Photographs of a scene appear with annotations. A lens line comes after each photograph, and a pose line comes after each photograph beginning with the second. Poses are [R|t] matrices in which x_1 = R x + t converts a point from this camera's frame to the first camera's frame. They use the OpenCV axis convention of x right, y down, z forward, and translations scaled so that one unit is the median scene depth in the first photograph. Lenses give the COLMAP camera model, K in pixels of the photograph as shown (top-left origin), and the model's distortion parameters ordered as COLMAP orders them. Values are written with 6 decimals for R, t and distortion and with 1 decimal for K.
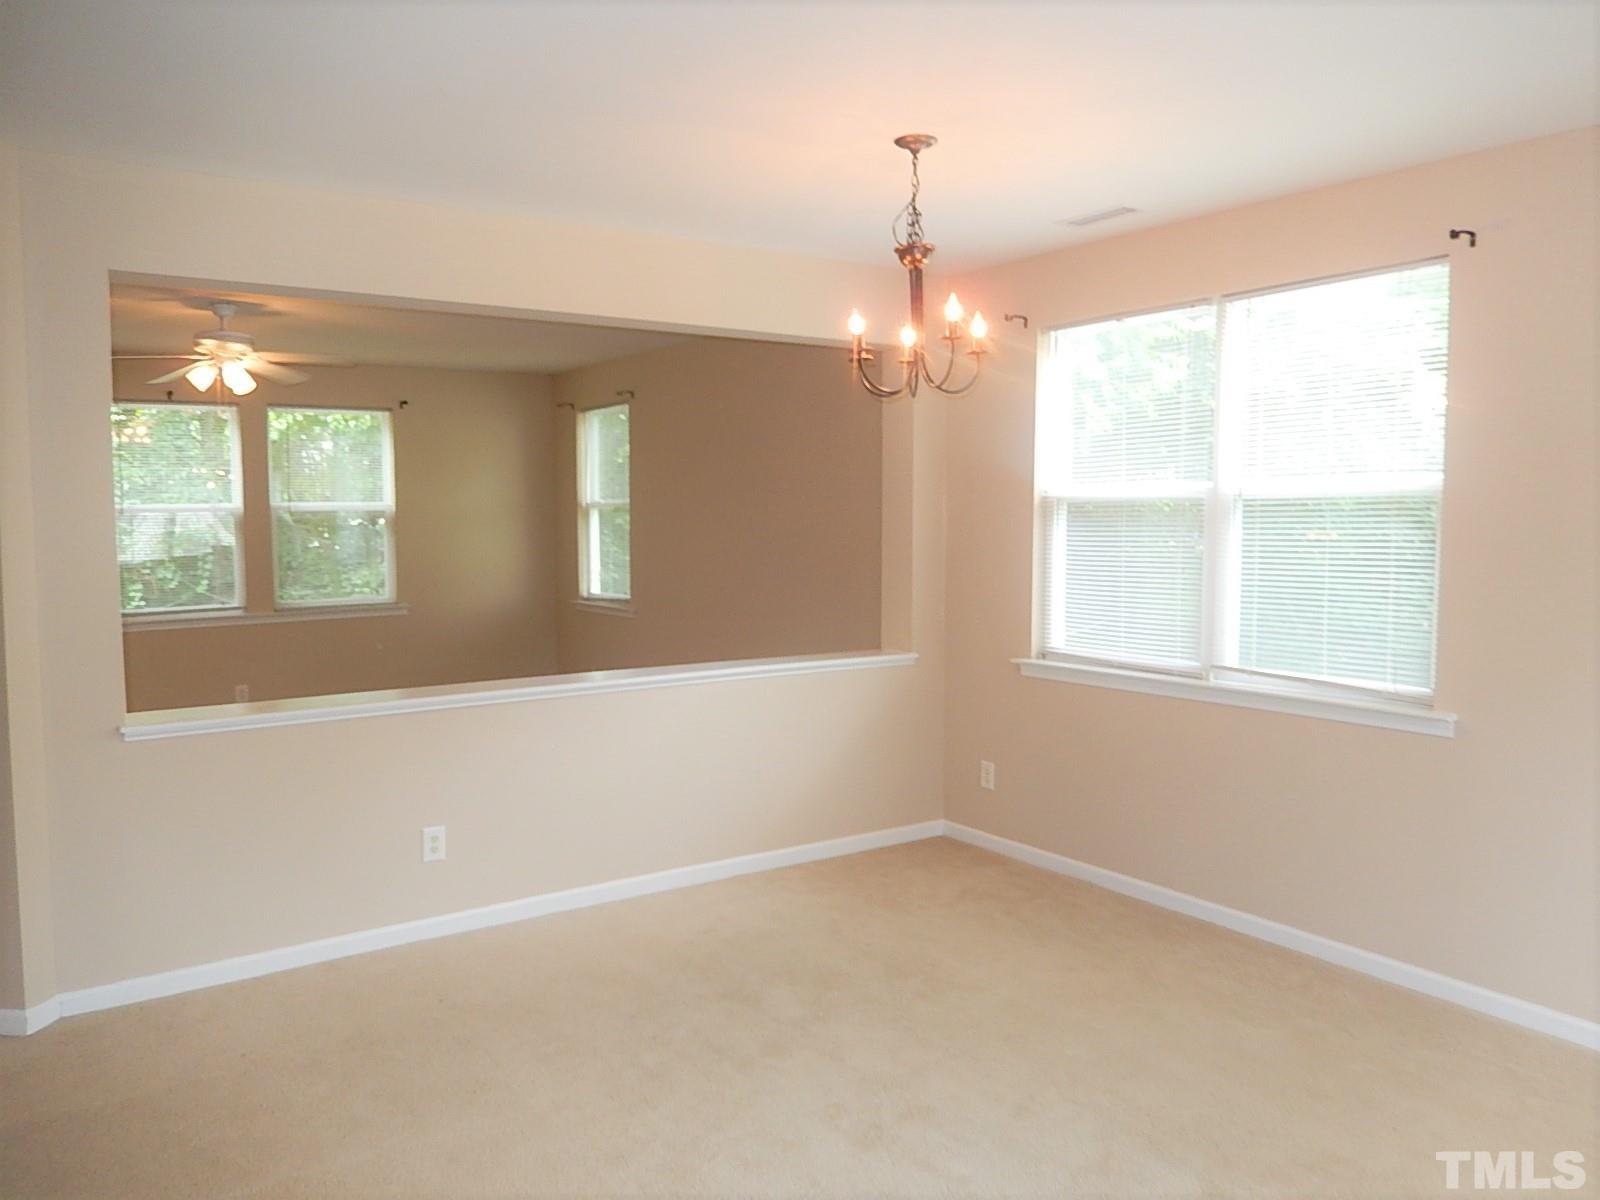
lens RADIAL K [[1211.9, 0, 784.2], [0, 1211.9, 586.4], [0, 0, 1]] dist [-0.004239, 0.007079]
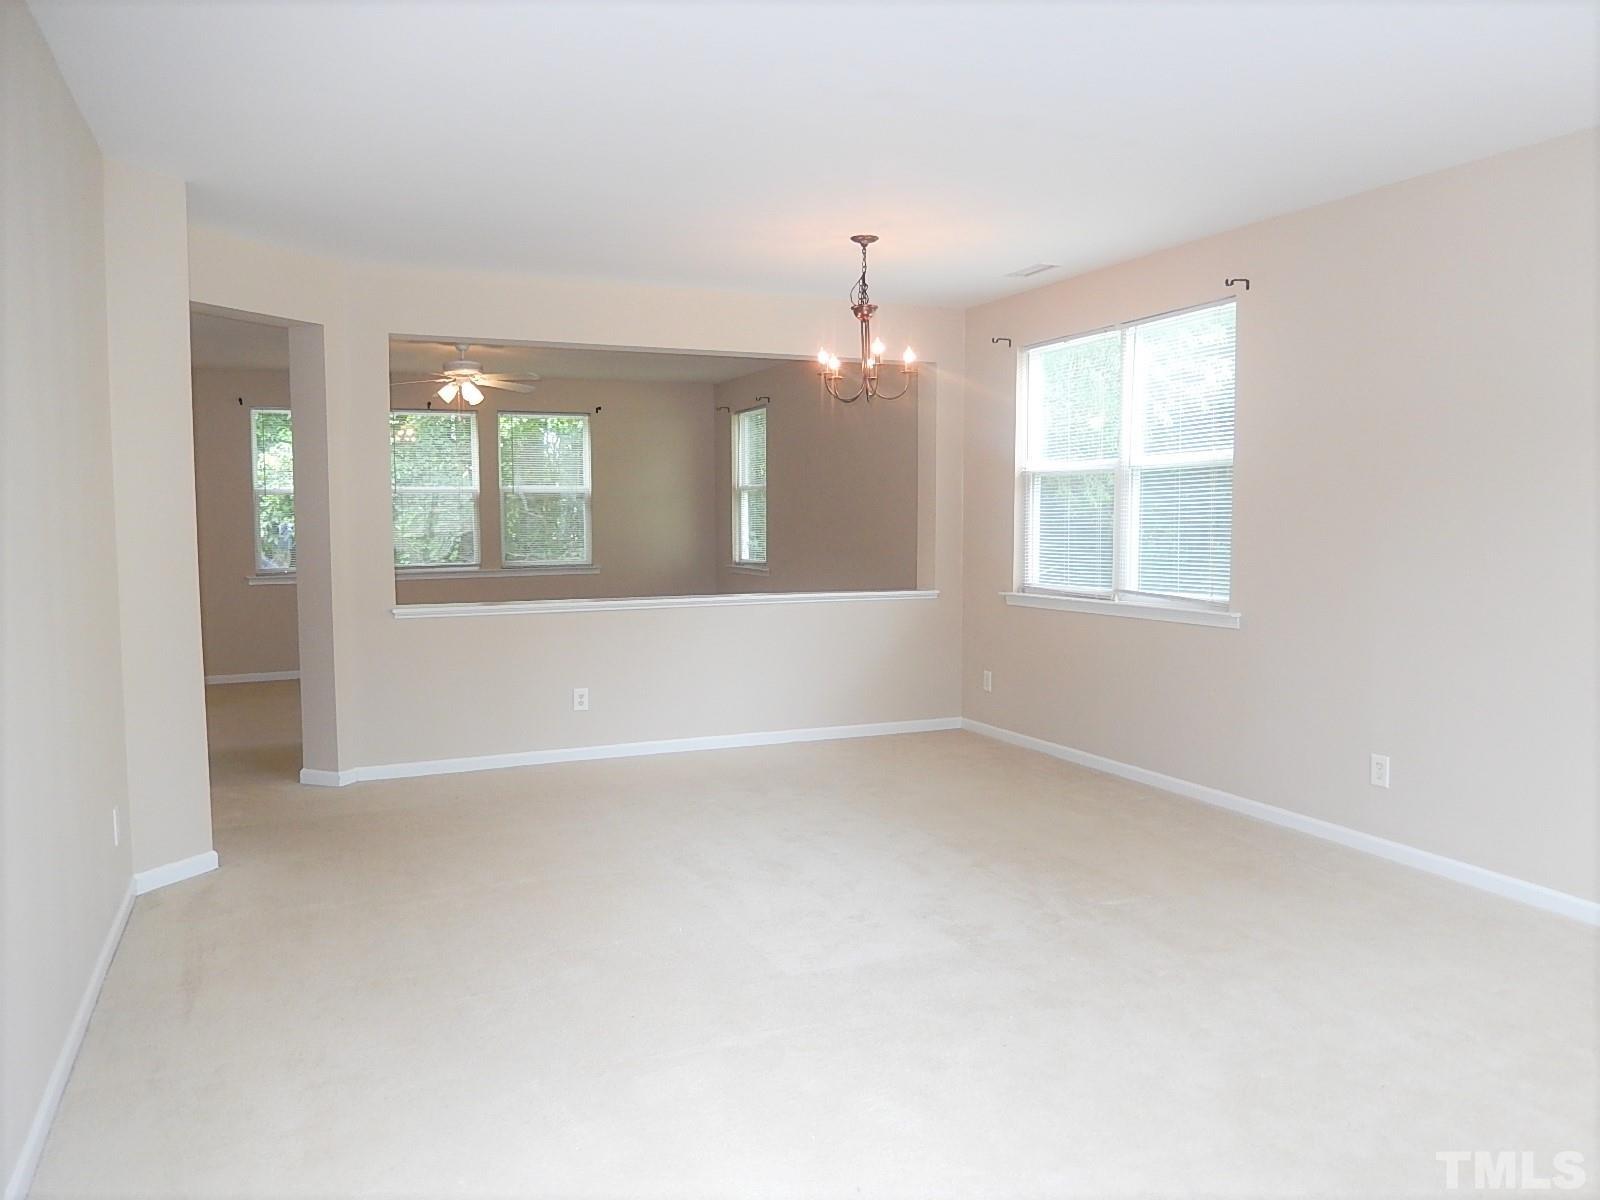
lens RADIAL K [[1211.9, 0, 784.2], [0, 1211.9, 586.4], [0, 0, 1]] dist [-0.004239, 0.007079]
pose [[0.981850, 0.012920, -0.189217, 0.186807], [-0.012986, 0.999915, 0.000889, 0.050013], [0.189212, 0.001584, 0.981935, -0.336114]]
